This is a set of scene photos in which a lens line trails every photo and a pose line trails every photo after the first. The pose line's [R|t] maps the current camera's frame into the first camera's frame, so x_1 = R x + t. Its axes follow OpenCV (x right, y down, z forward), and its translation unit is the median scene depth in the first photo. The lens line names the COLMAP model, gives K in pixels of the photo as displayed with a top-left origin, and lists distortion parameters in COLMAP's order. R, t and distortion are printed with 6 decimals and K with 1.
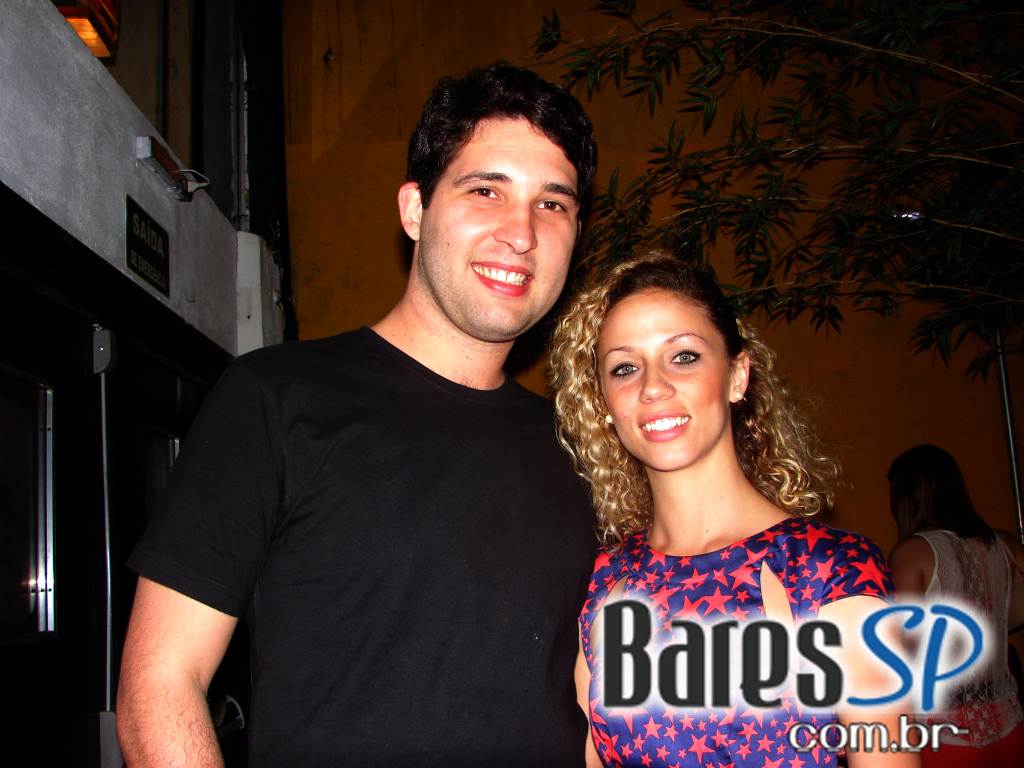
lens RADIAL K [[1082.7, 0, 512.0], [0, 1082.7, 384.0], [0, 0, 1]] dist [-0.201238, 0.274118]
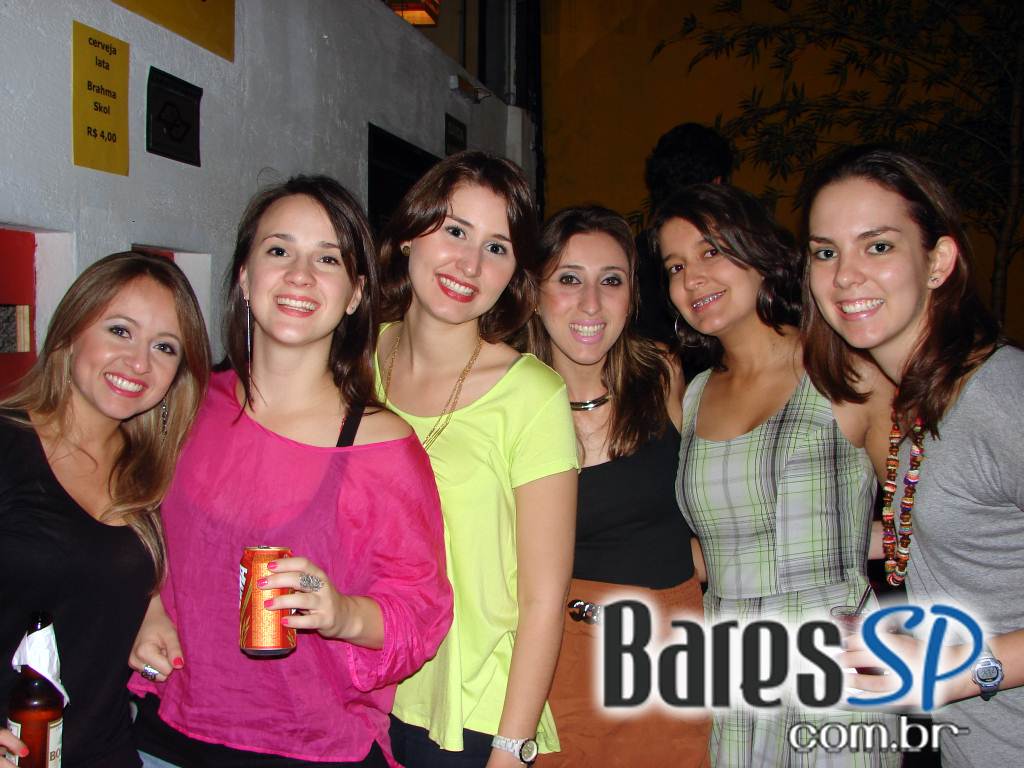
lens RADIAL K [[1082.7, 0, 512.0], [0, 1082.7, 384.0], [0, 0, 1]] dist [-0.201238, 0.274118]
pose [[0.968942, 0.086711, -0.231588, 0.174701], [-0.034301, 0.974582, 0.221390, -0.117518], [0.244899, -0.206570, 0.947287, -0.672767]]
